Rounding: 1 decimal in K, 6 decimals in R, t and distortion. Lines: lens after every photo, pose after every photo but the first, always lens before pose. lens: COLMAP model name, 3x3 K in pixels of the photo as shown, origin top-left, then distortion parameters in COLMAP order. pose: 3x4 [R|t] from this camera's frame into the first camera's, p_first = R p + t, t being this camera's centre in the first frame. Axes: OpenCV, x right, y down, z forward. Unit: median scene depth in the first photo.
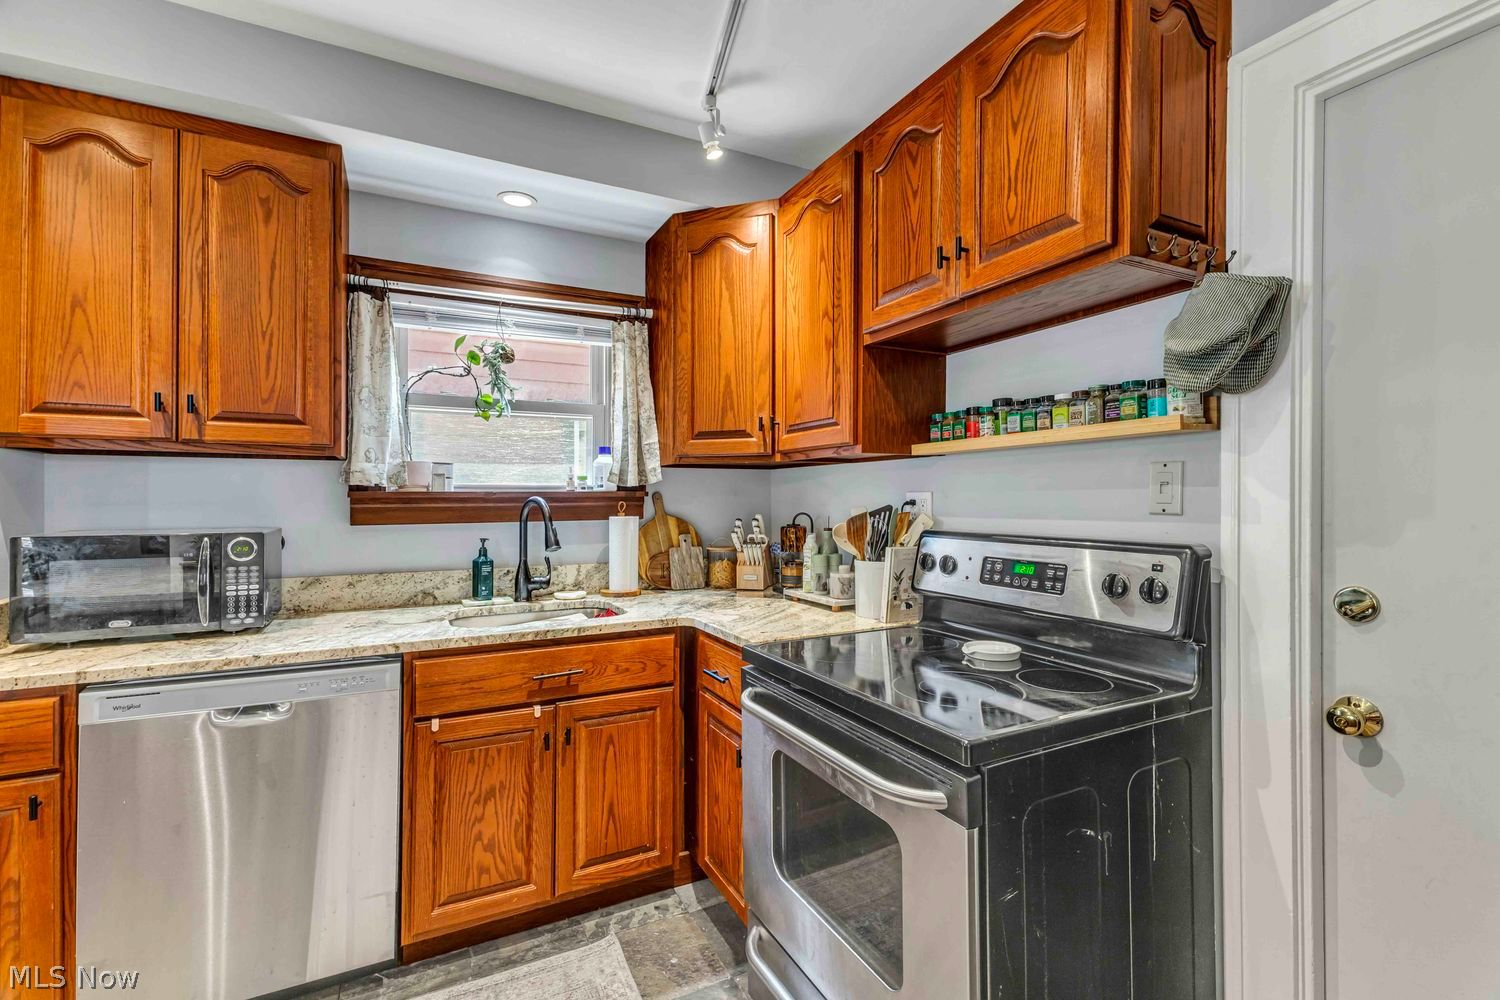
lens RADIAL K [[662.2, 0, 742.7], [0, 662.2, 496.3], [0, 0, 1]] dist [0.028945, 0.000258]
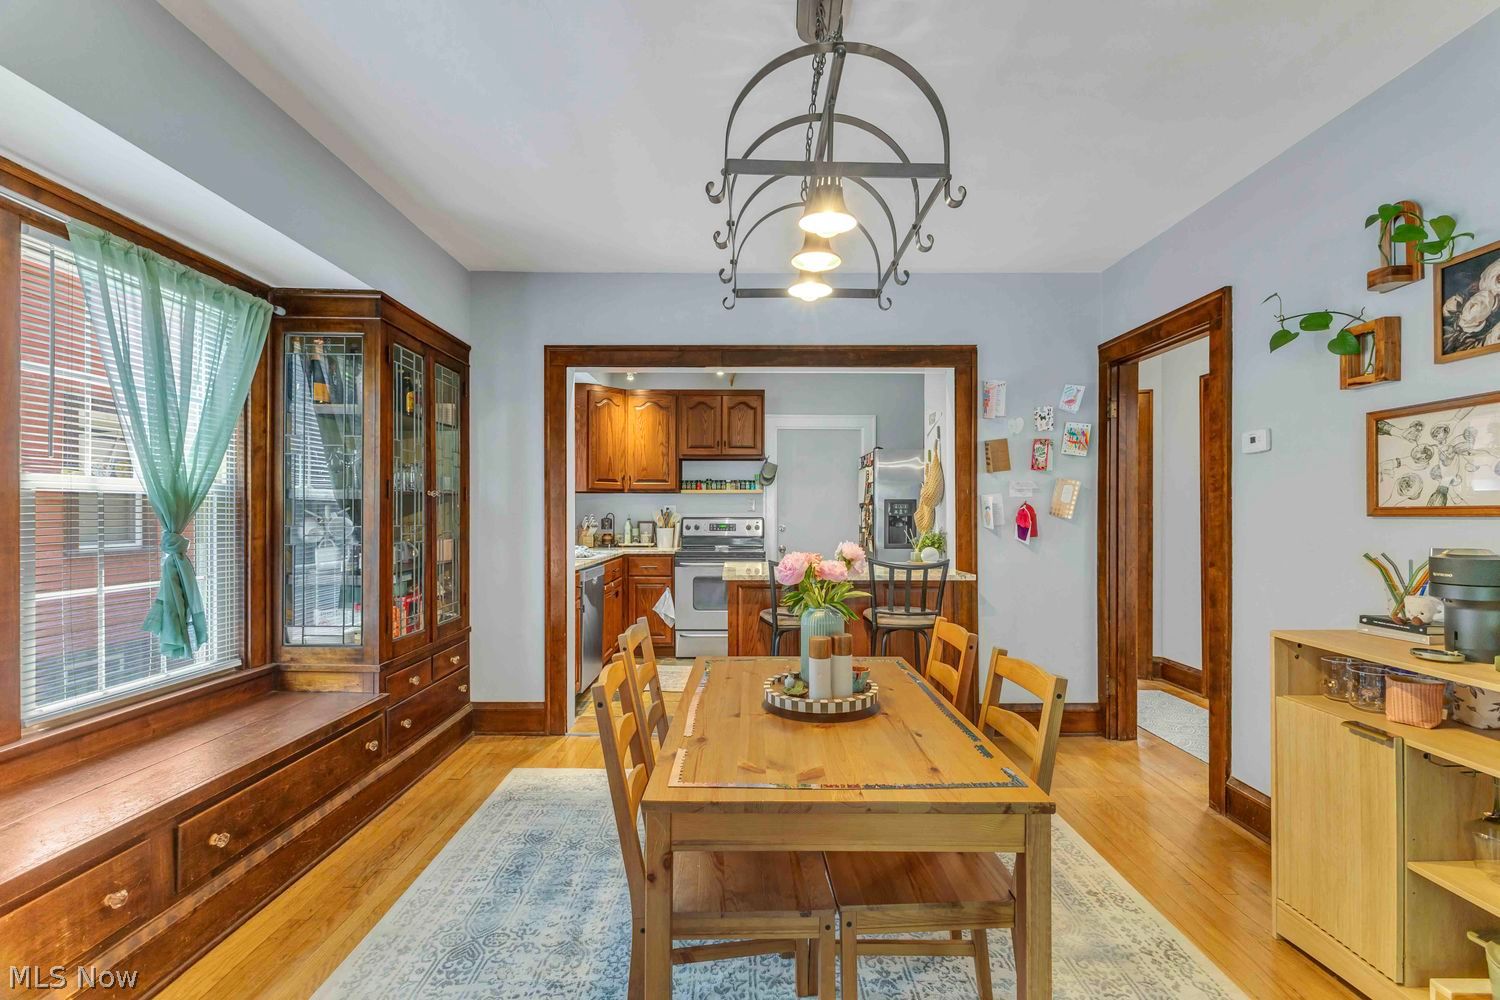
lens RADIAL K [[662.2, 0, 760.8], [0, 662.2, 515.9], [0, 0, 1]] dist [0.028945, 0.000258]
pose [[0.425926, 0.001633, 0.904757, -2.331107], [-0.006908, 0.999975, 0.001447, 0.036132], [-0.904732, -0.006866, 0.425927, -0.644726]]
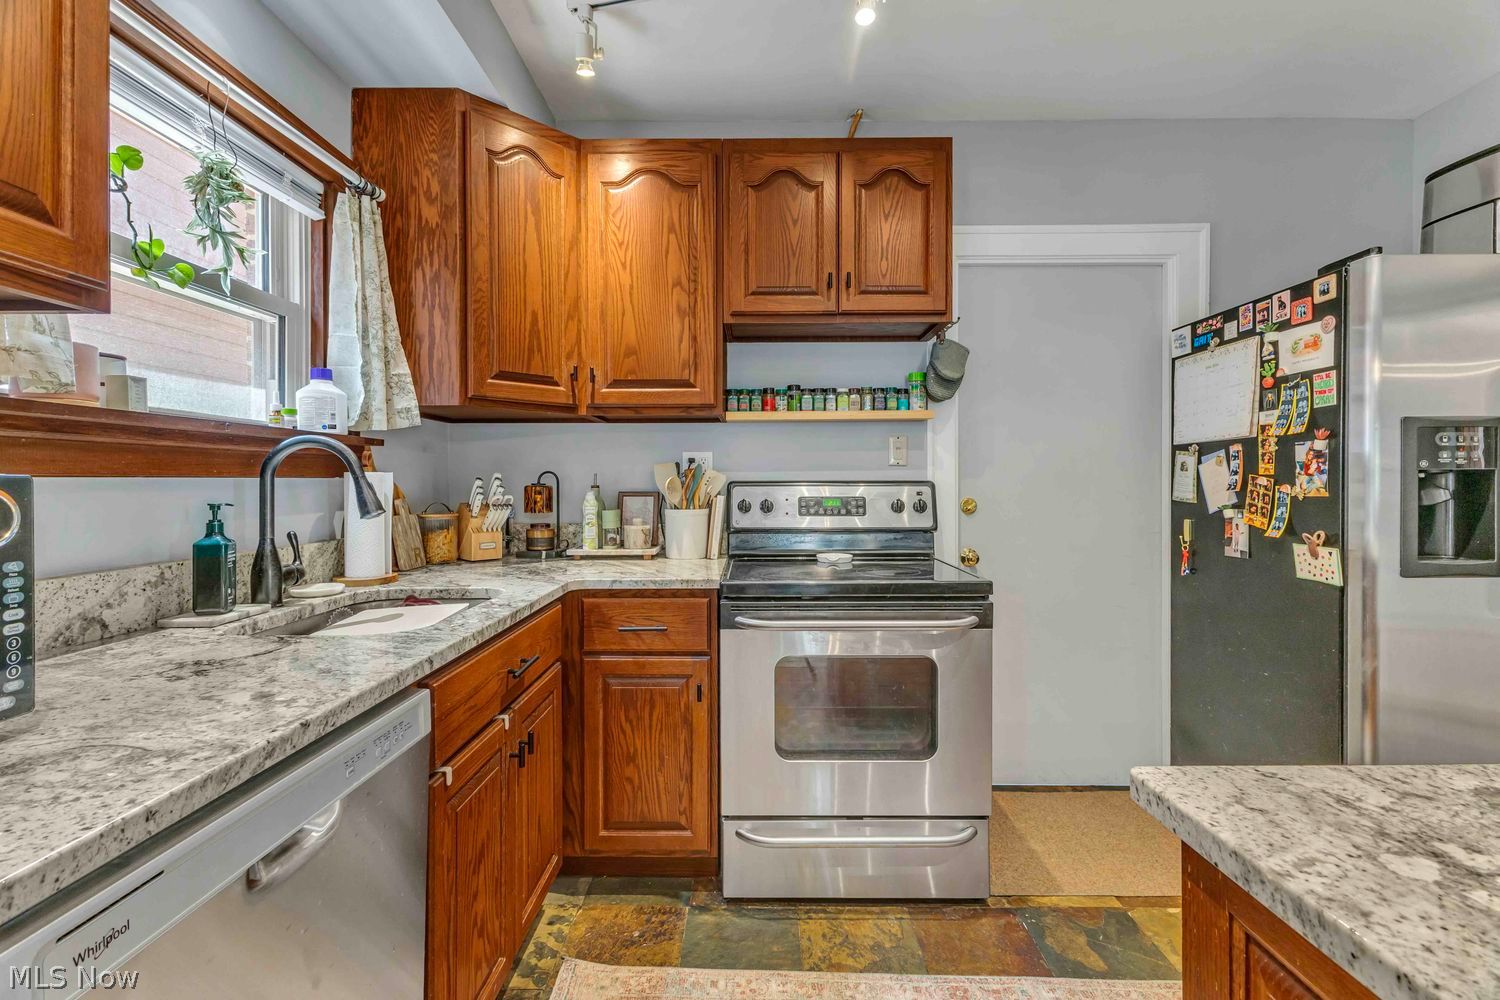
lens RADIAL K [[662.2, 0, 744.9], [0, 662.2, 486.7], [0, 0, 1]] dist [0.028945, 0.000258]
pose [[0.460361, -0.005659, 0.887714, -0.791059], [-0.001586, 0.999973, 0.007197, 0.050702], [-0.887730, -0.004721, 0.460340, 0.395180]]
